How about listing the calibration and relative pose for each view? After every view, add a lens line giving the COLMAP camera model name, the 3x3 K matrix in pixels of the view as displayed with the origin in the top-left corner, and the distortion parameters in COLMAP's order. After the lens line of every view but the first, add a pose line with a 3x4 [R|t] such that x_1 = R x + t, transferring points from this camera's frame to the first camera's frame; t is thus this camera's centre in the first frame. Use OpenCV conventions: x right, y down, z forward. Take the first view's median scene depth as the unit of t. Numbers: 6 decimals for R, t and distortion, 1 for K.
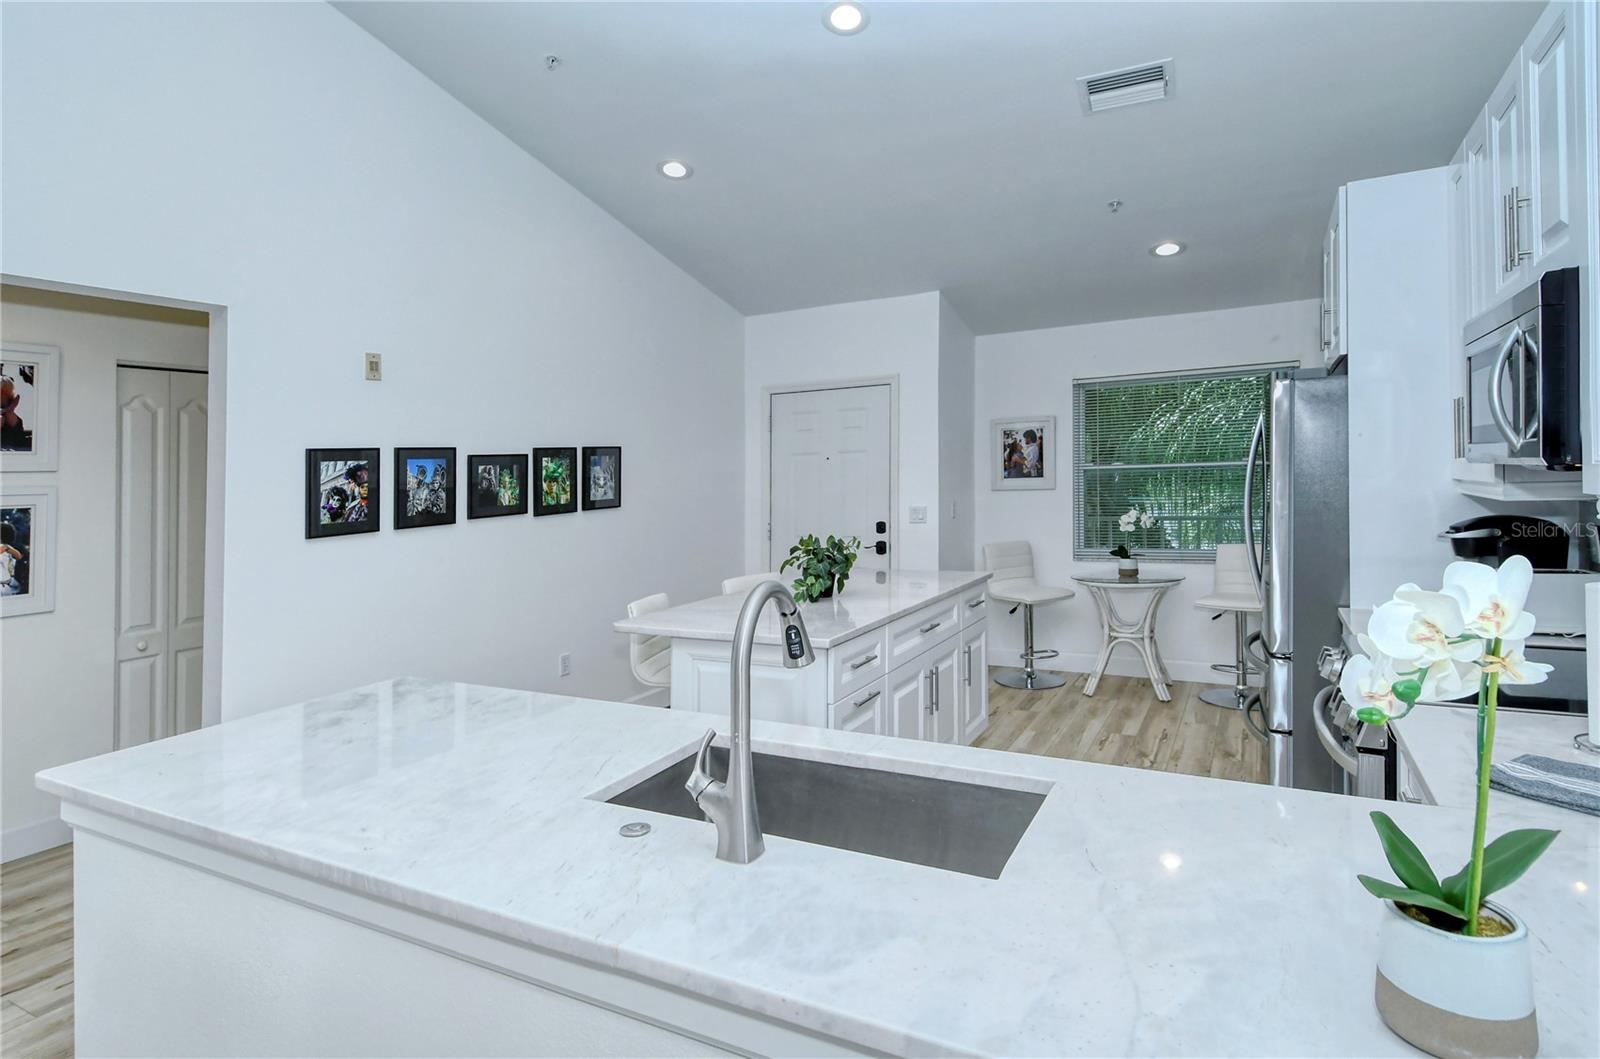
lens RADIAL K [[825.6, 0, 800.0], [0, 825.6, 529.5], [0, 0, 1]] dist [0.037227, -0.014321]
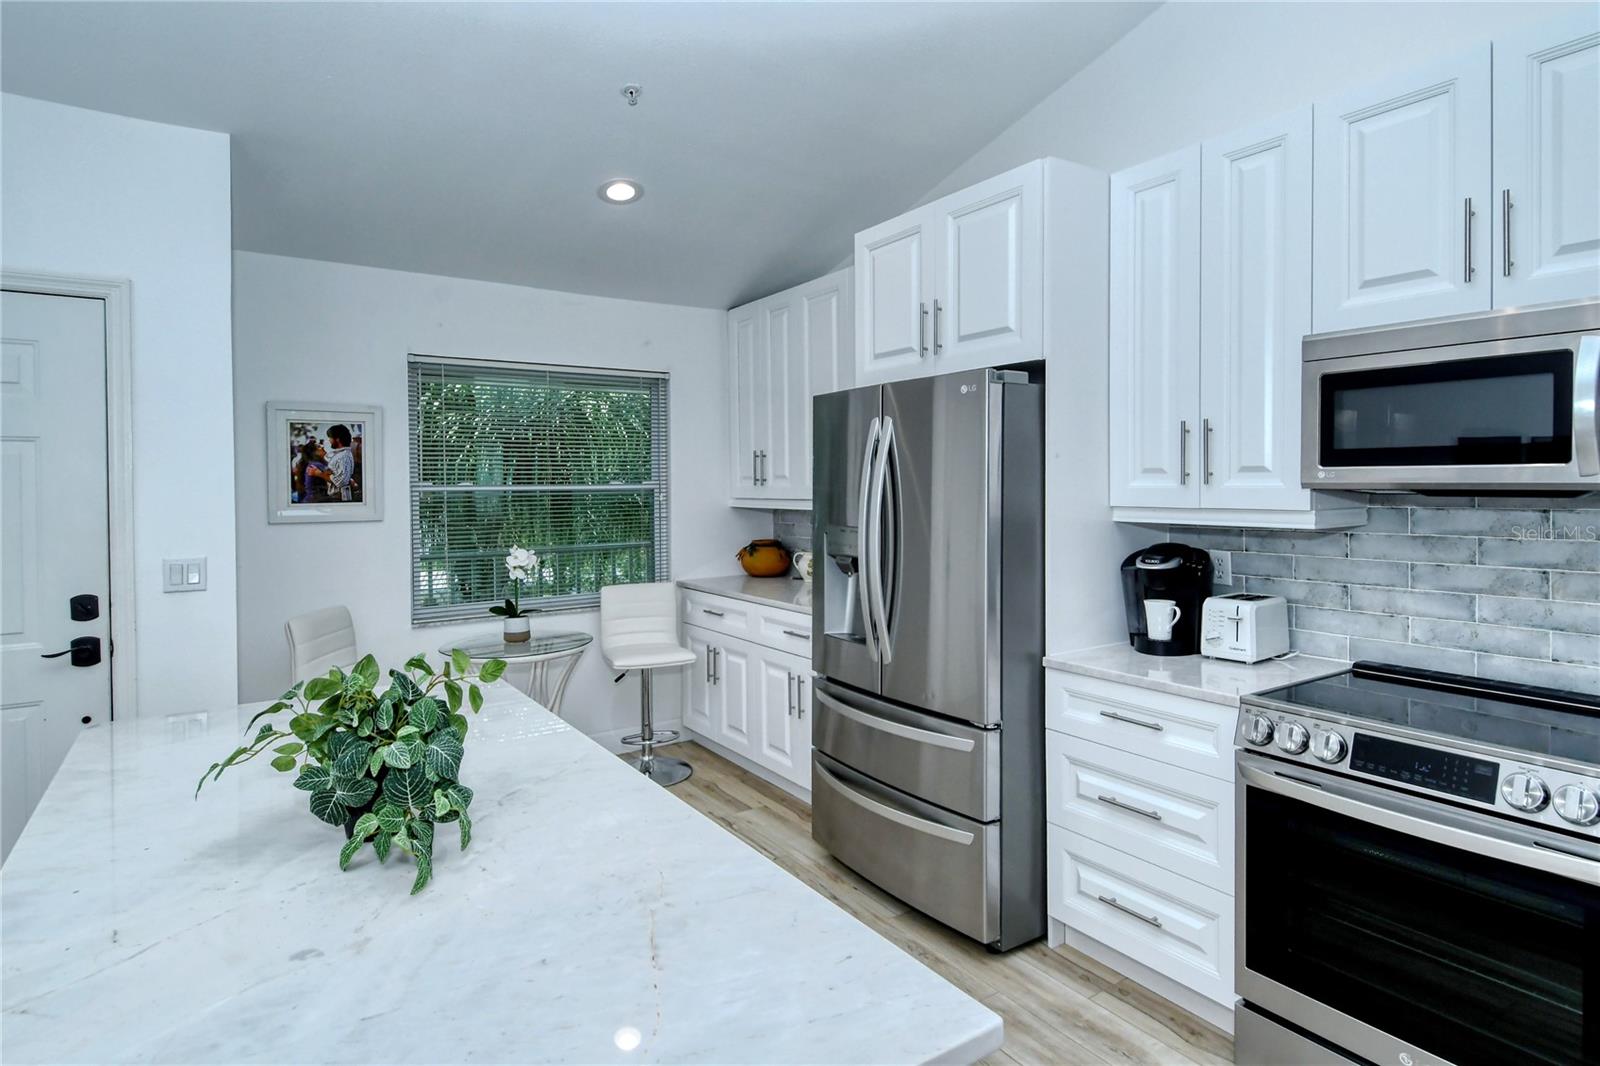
lens RADIAL K [[853.1, 0, 781.3], [0, 853.1, 523.8], [0, 0, 1]] dist [0.026925, -0.017453]
pose [[0.477303, -0.013528, 0.878634, -0.139050], [0.049209, 0.998724, -0.011356, -0.025794], [-0.877360, 0.048657, 0.477360, 0.448754]]
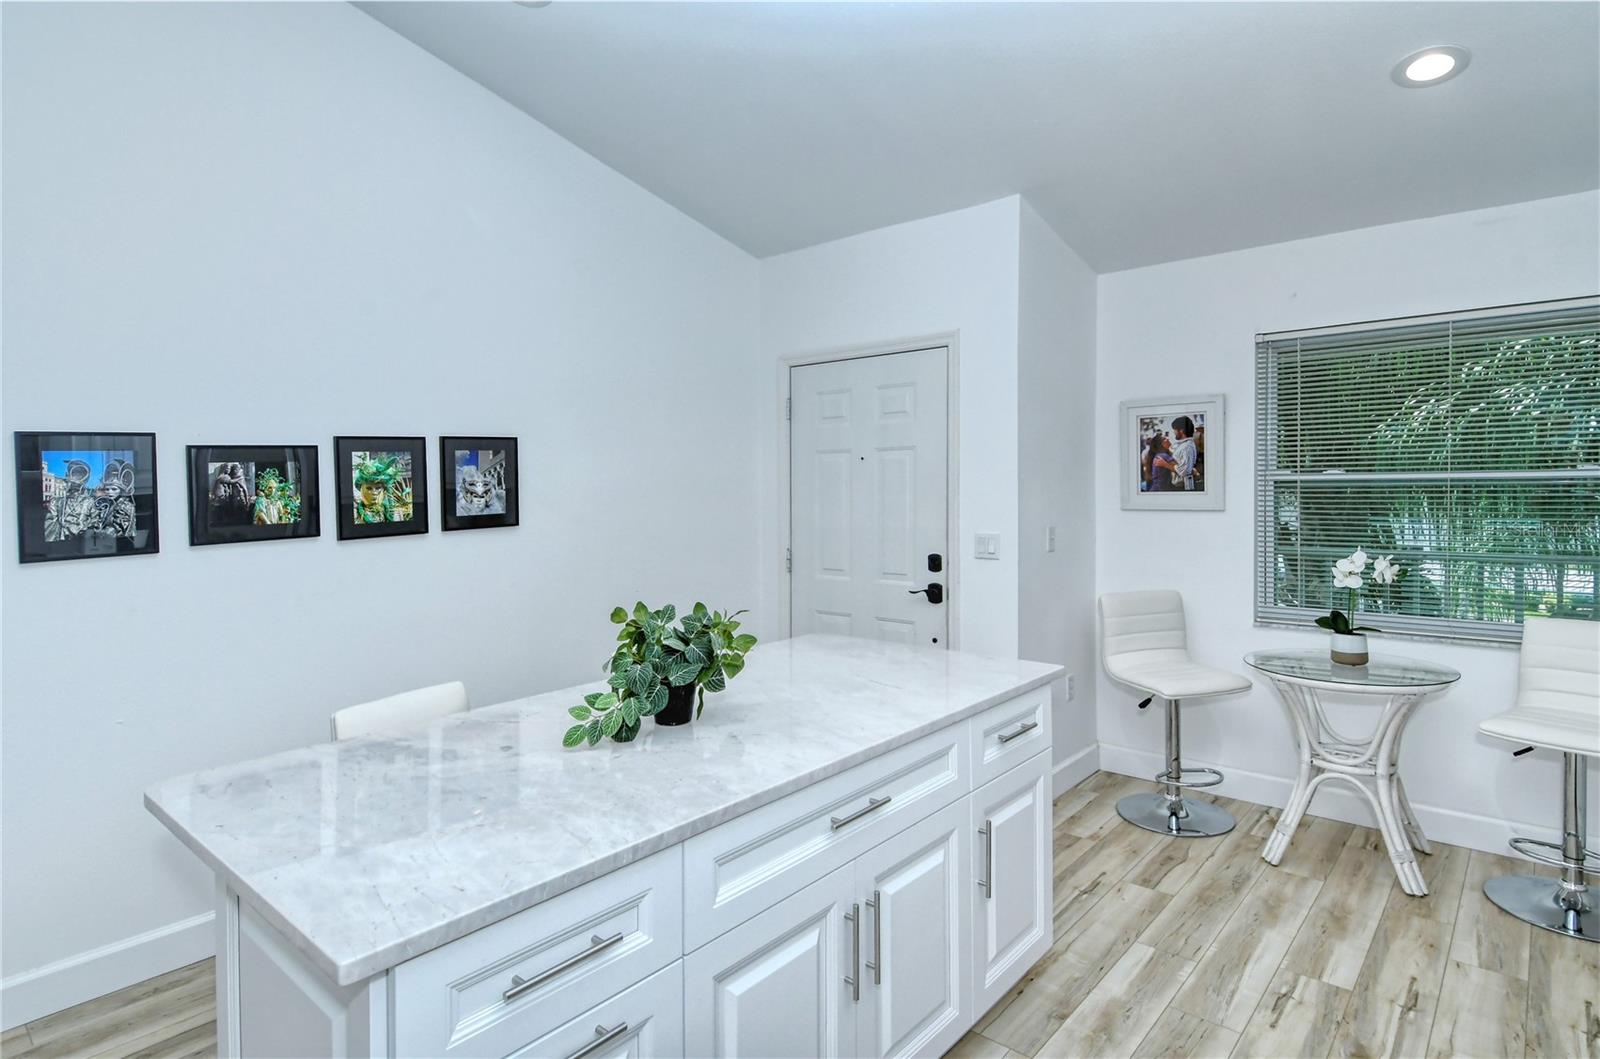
lens RADIAL K [[831.5, 0, 805.3], [0, 831.5, 509.5], [0, 0, 1]] dist [0.017164, -0.015595]
pose [[0.975233, 0.023158, -0.219964, 0.149762], [-0.028878, 0.999322, -0.022822, -0.028345], [0.219287, 0.028609, 0.975241, 0.341435]]
